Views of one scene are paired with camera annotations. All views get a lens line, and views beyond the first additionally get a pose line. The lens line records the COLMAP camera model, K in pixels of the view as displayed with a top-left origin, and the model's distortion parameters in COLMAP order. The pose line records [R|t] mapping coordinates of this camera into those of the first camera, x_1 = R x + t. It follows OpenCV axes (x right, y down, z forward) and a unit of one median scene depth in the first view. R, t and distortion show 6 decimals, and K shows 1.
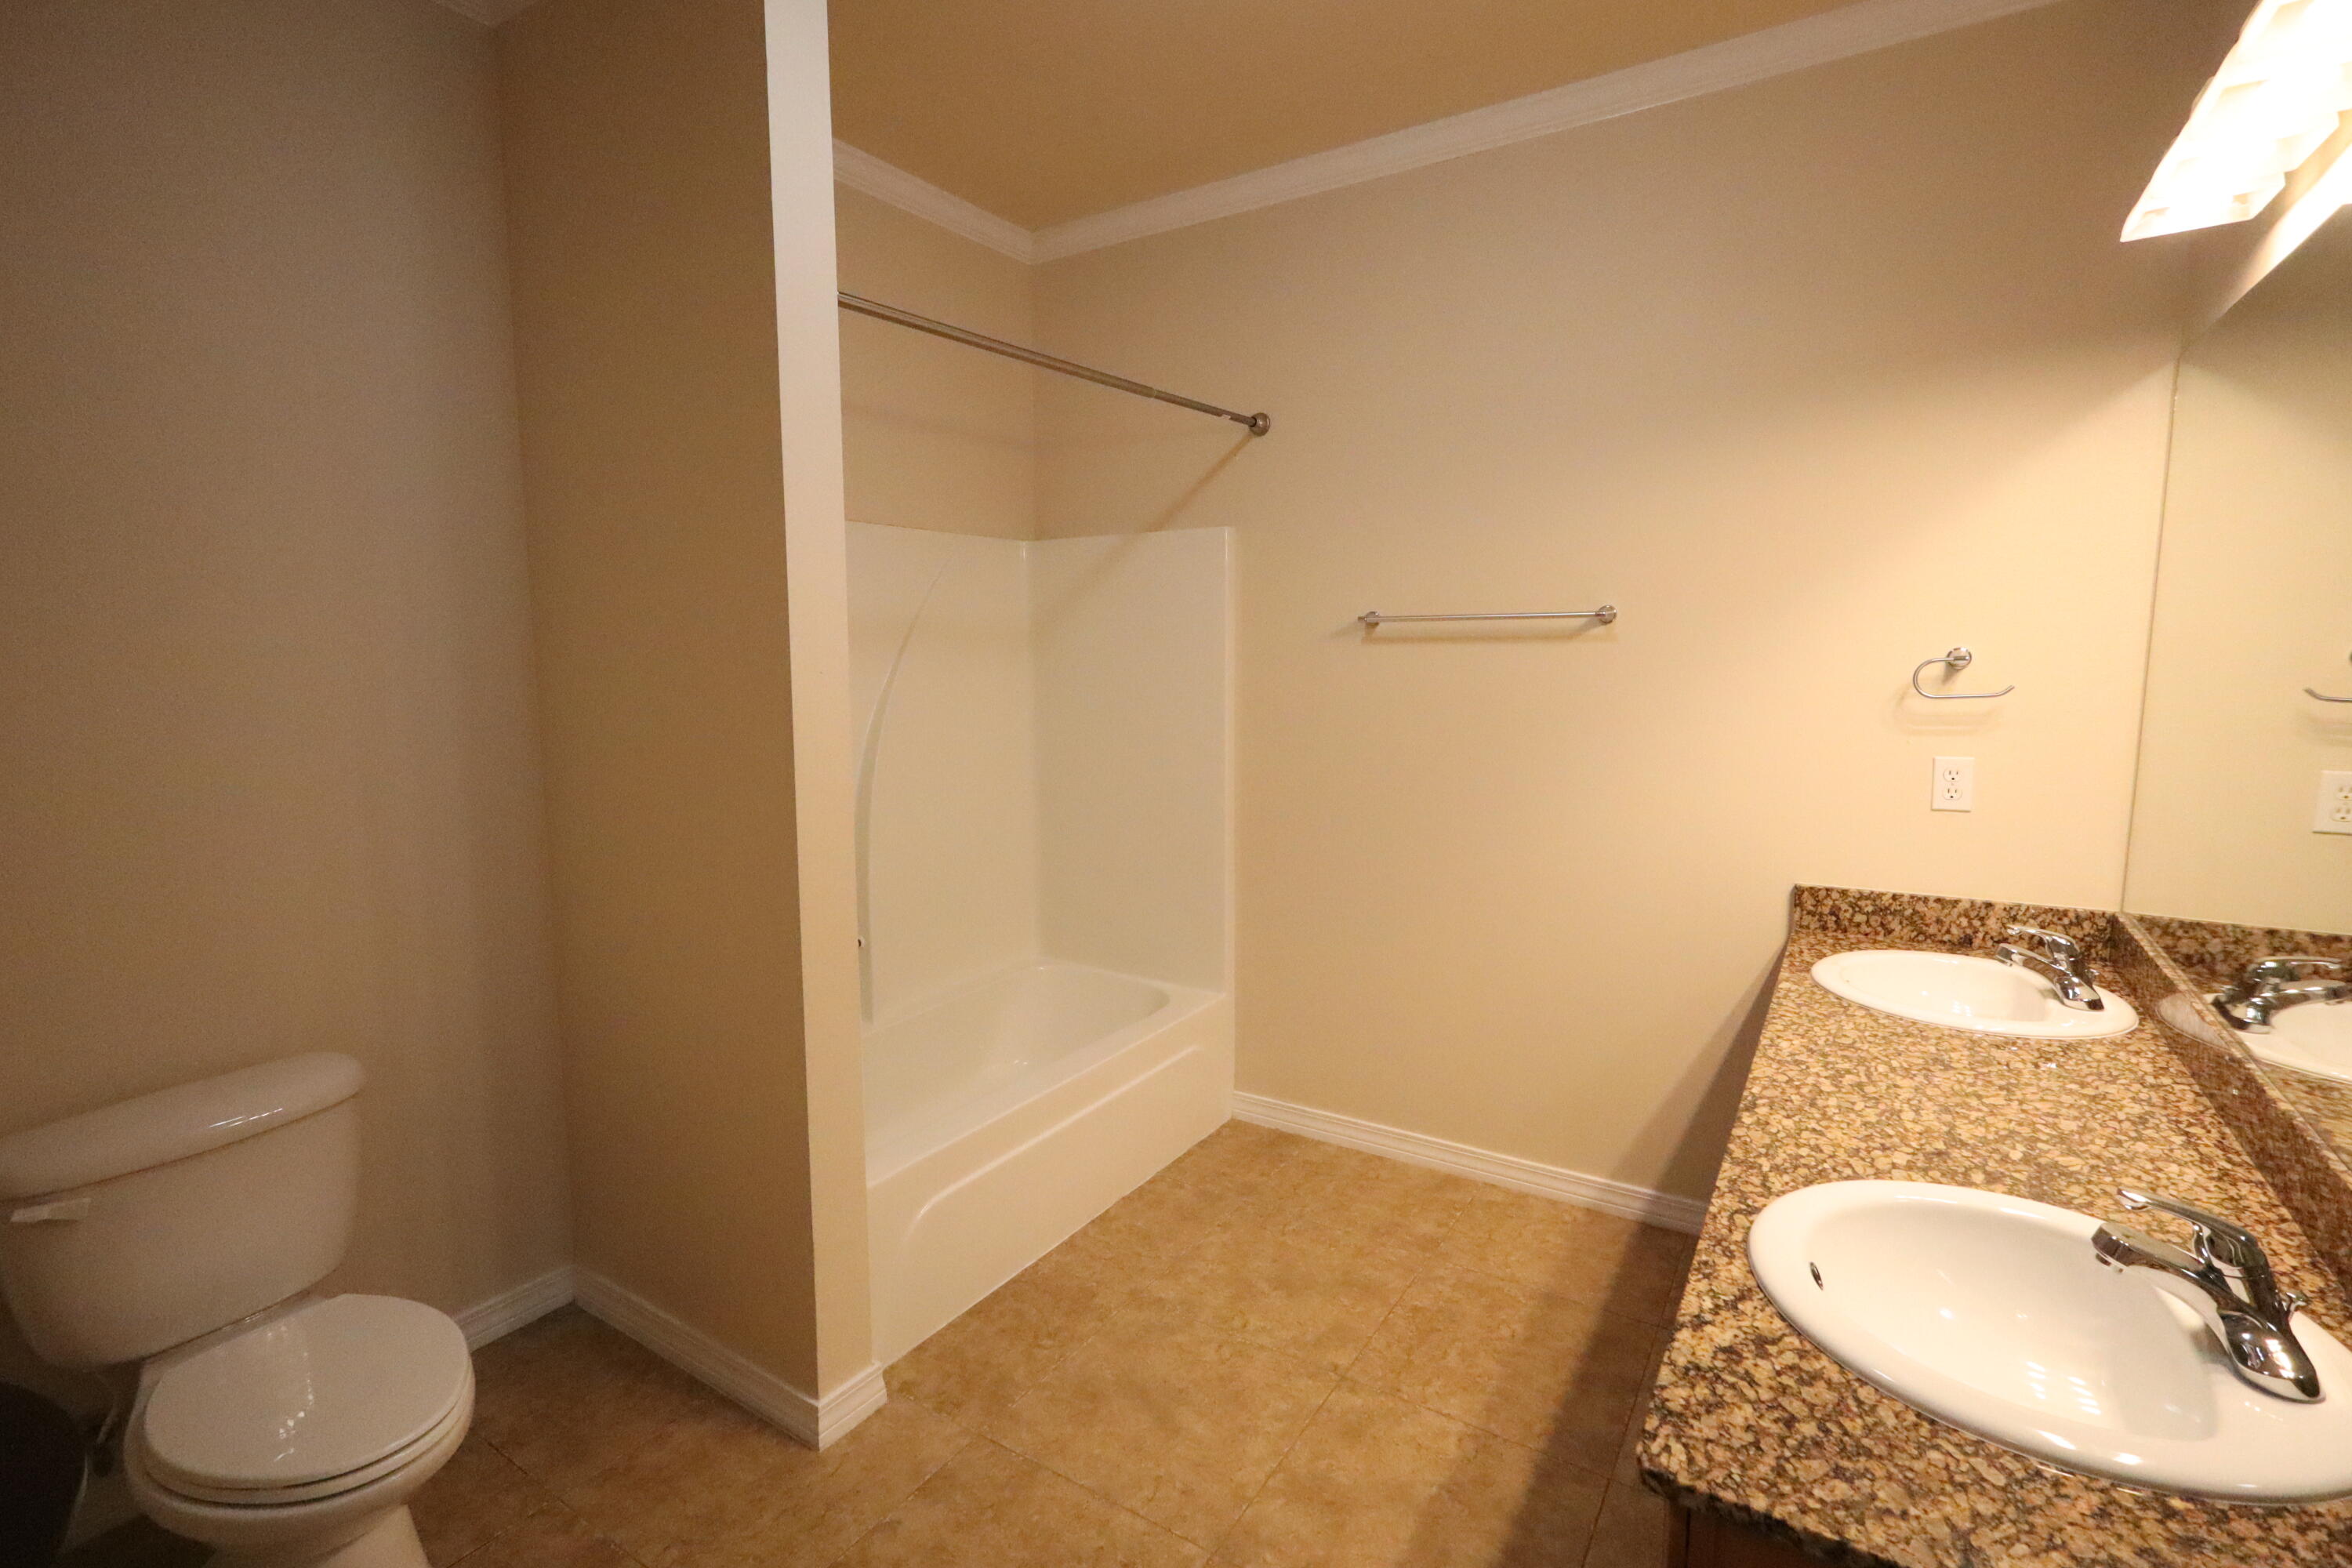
lens RADIAL K [[1074.6, 0, 1175.4], [0, 1074.6, 779.0], [0, 0, 1]] dist [-0.012276, 0.003963]
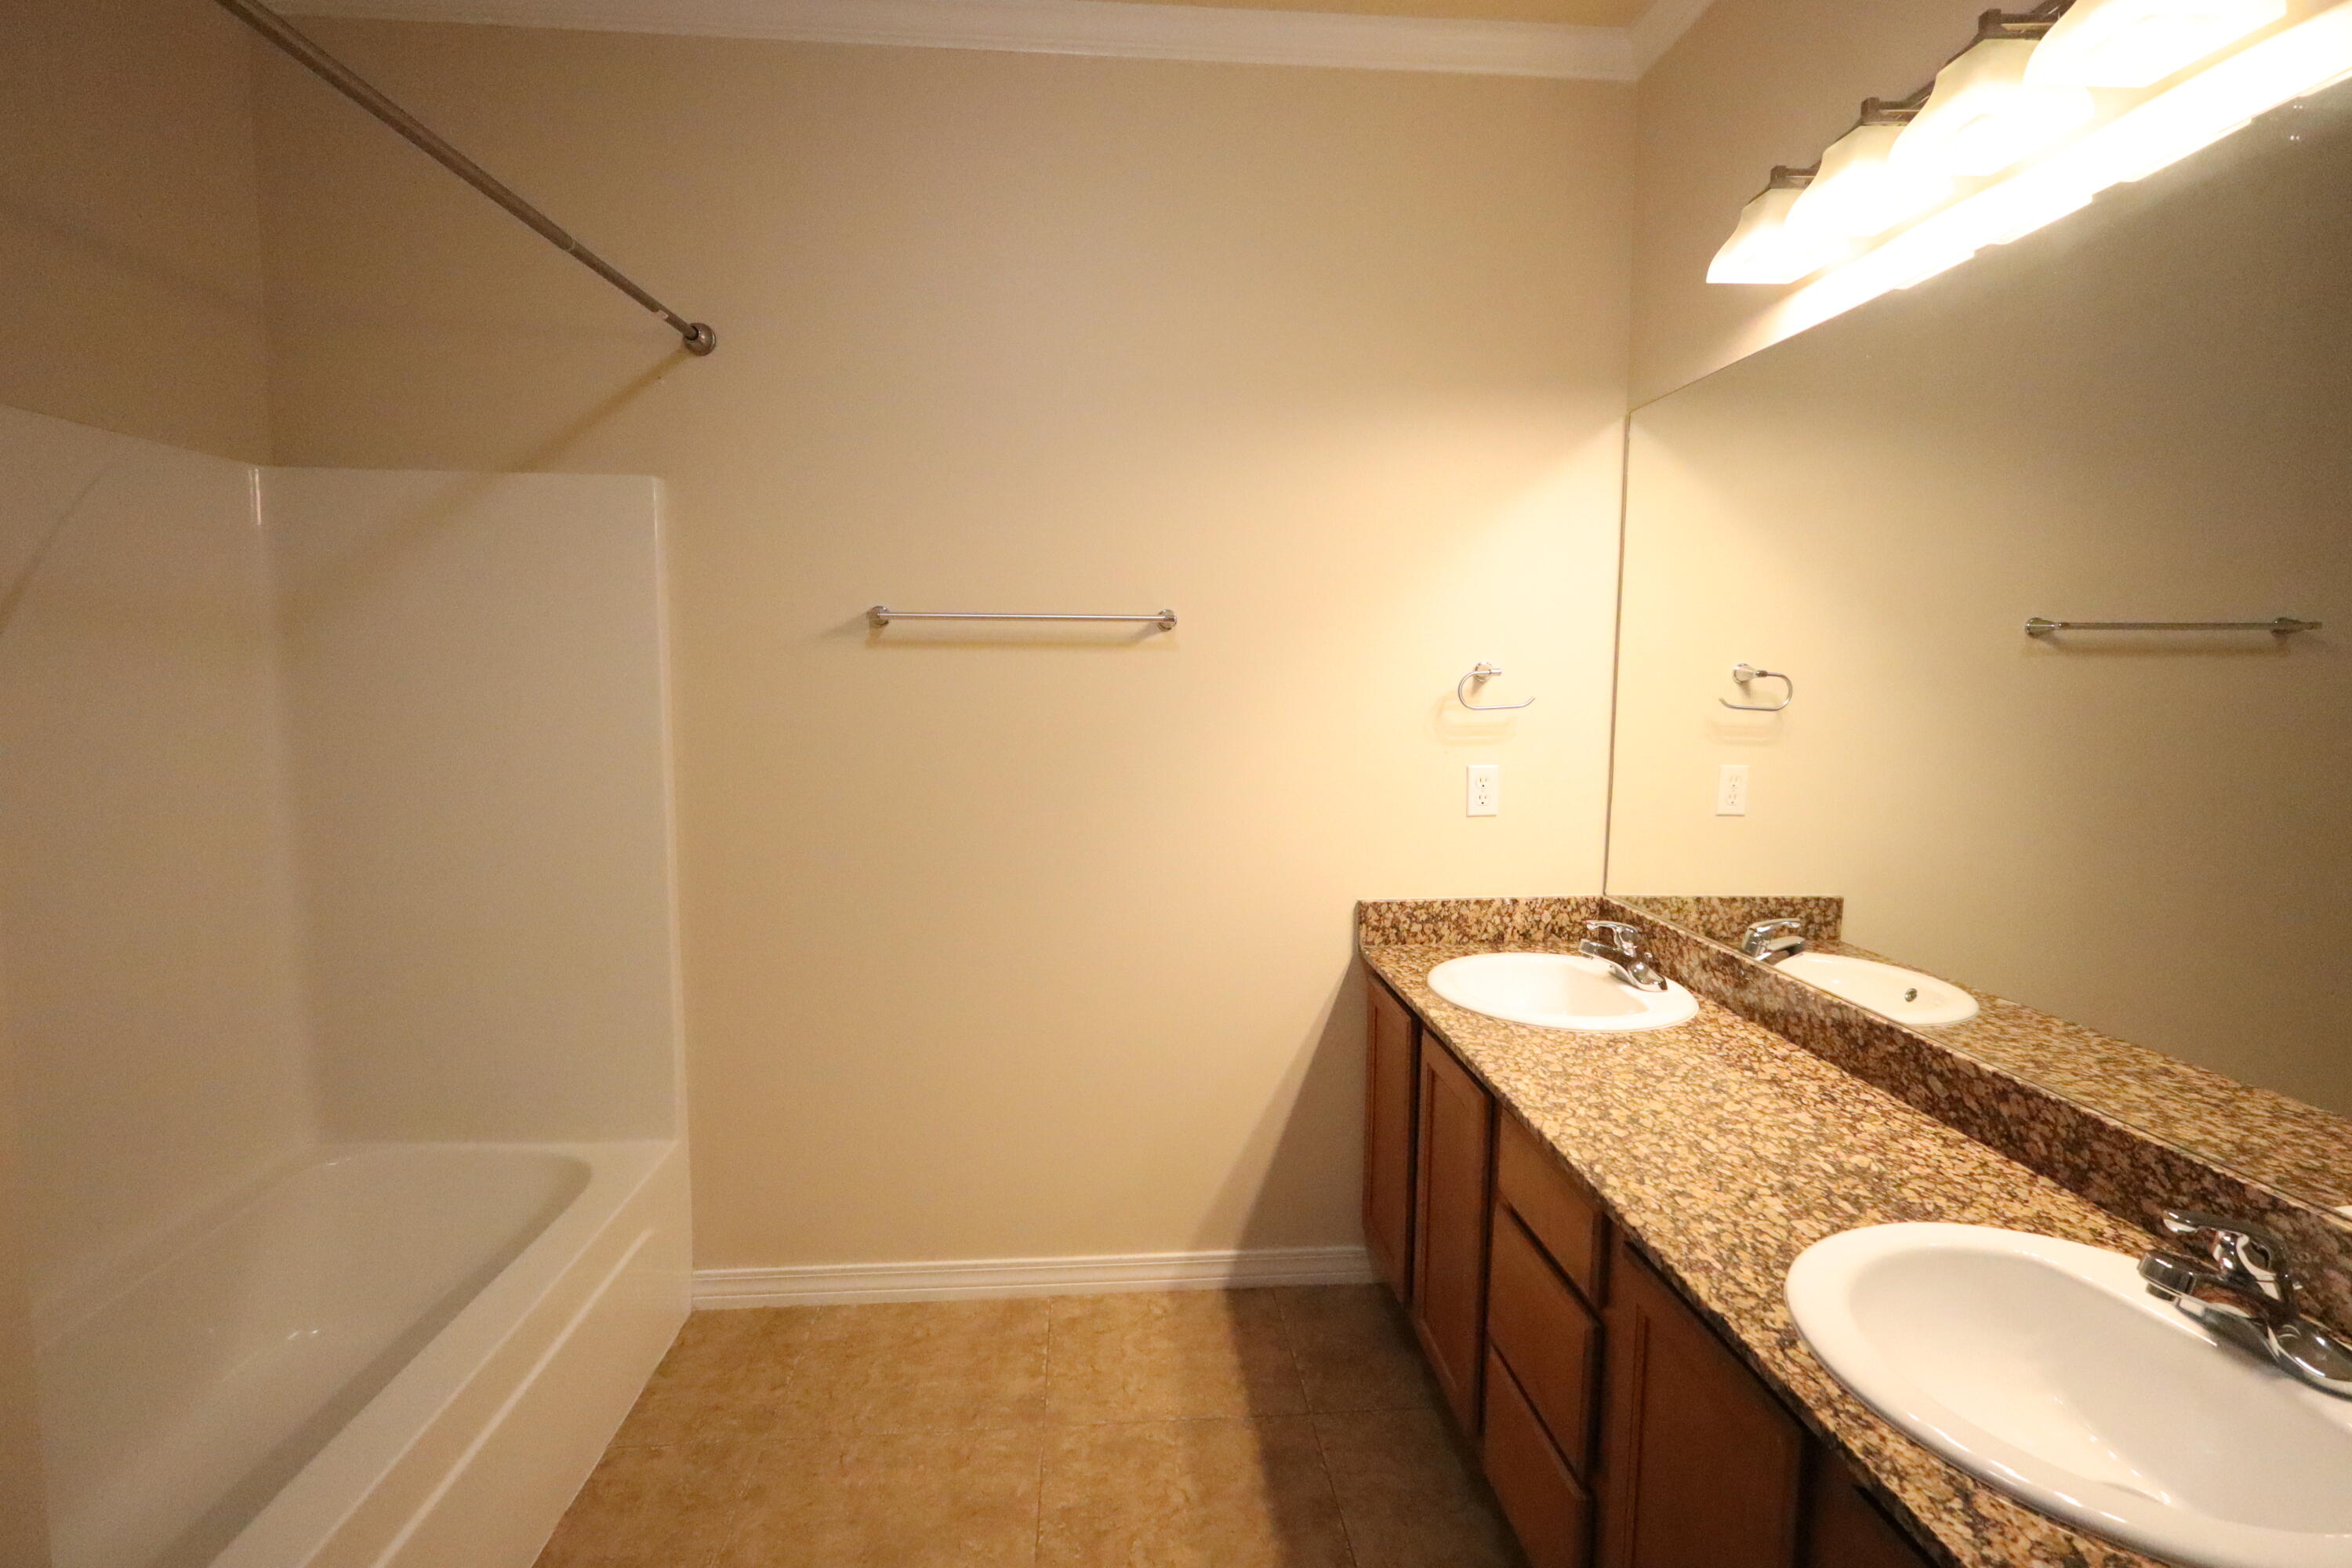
lens RADIAL K [[1074.6, 0, 1175.4], [0, 1074.6, 779.0], [0, 0, 1]] dist [-0.012276, 0.003963]
pose [[0.793989, -0.043486, 0.606375, -0.157828], [0.058555, 0.998271, -0.005082, -0.019444], [-0.605105, 0.039541, 0.795163, 0.339121]]
